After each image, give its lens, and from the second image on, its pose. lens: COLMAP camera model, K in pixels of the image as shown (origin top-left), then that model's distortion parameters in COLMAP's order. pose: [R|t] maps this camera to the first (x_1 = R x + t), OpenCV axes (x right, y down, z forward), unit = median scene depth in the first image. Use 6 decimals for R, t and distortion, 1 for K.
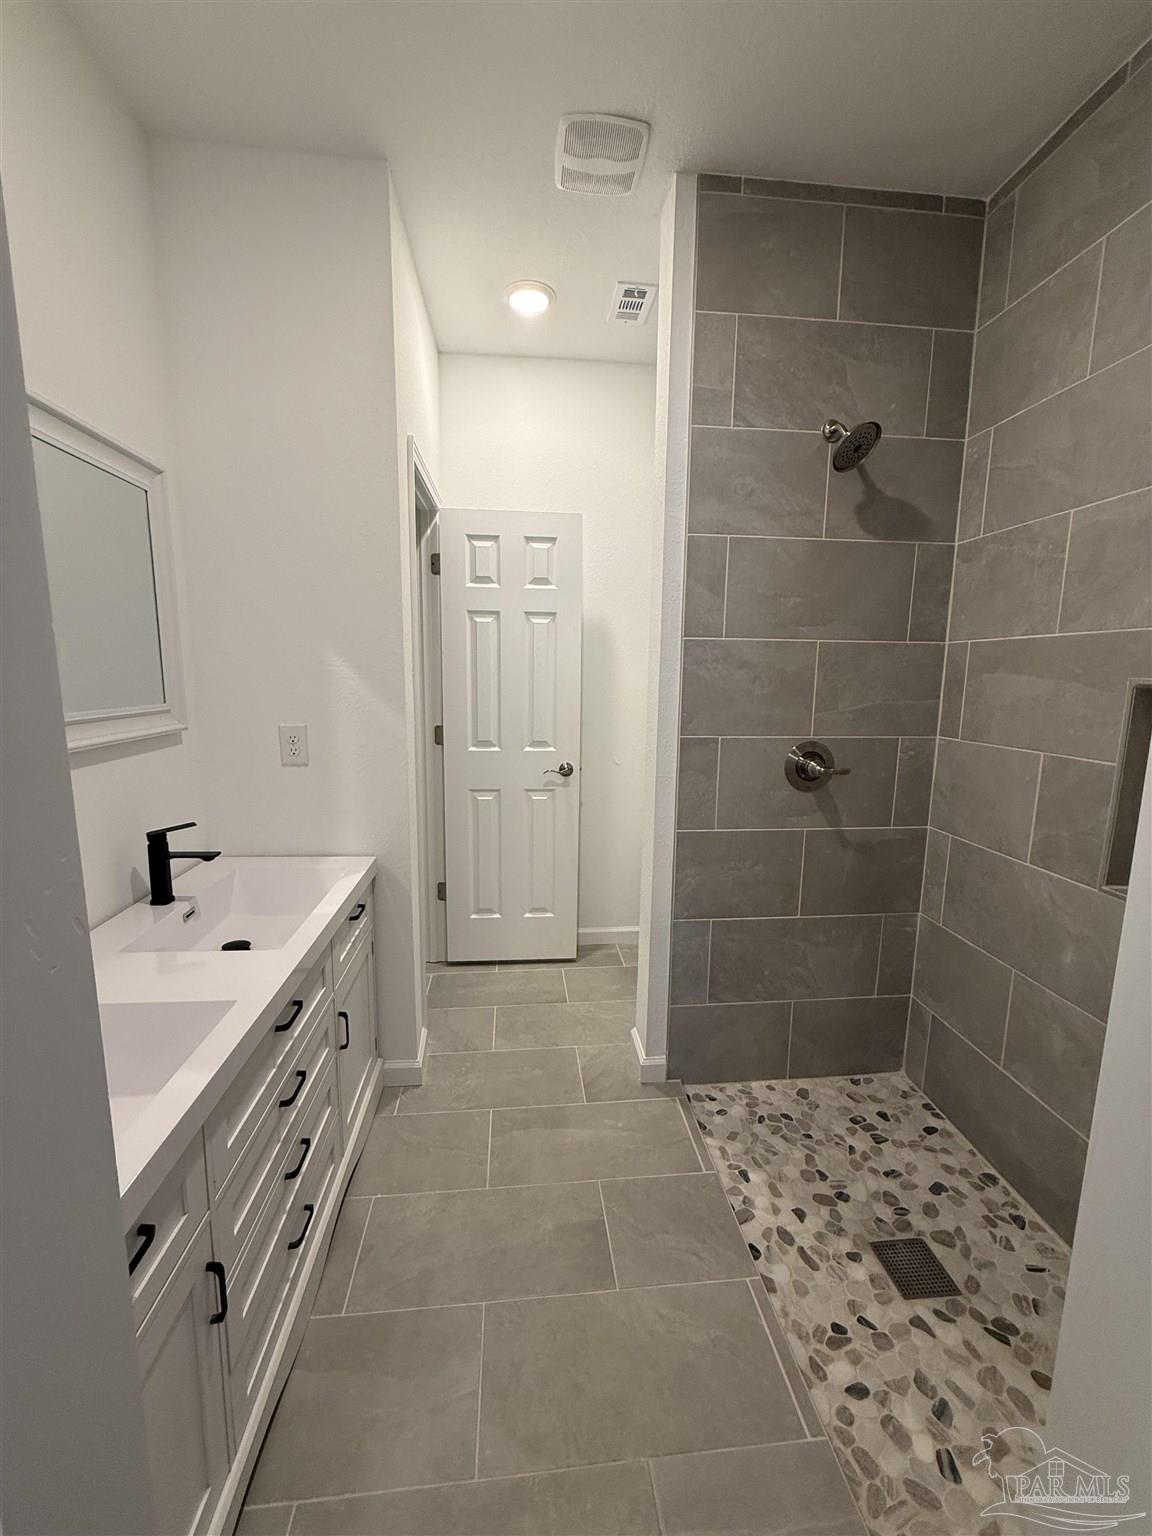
lens RADIAL K [[622.9, 0, 579.2], [0, 622.9, 766.0], [0, 0, 1]] dist [0.002196, -0.000852]
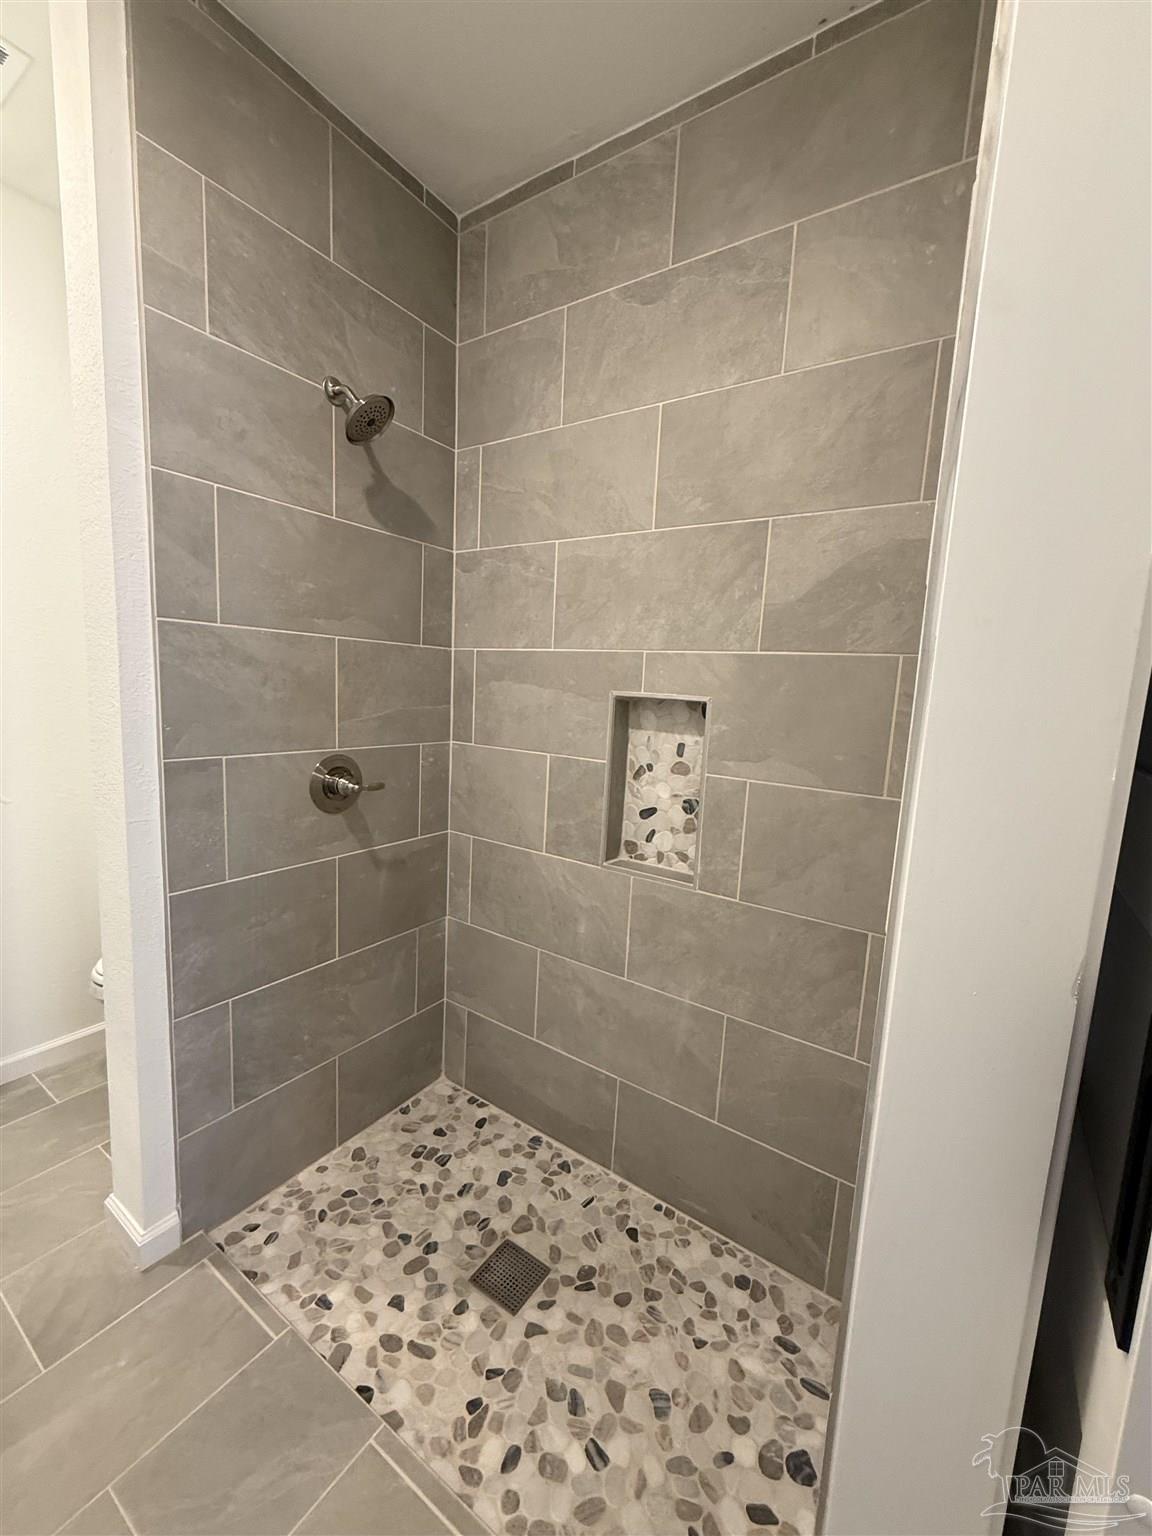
lens RADIAL K [[622.9, 0, 573.8], [0, 622.9, 769.6], [0, 0, 1]] dist [0.002196, -0.000852]
pose [[0.640250, -0.083994, 0.763561, -0.081237], [0.071387, 0.996208, 0.049727, -0.041494], [-0.764842, 0.022671, 0.643818, 0.214901]]
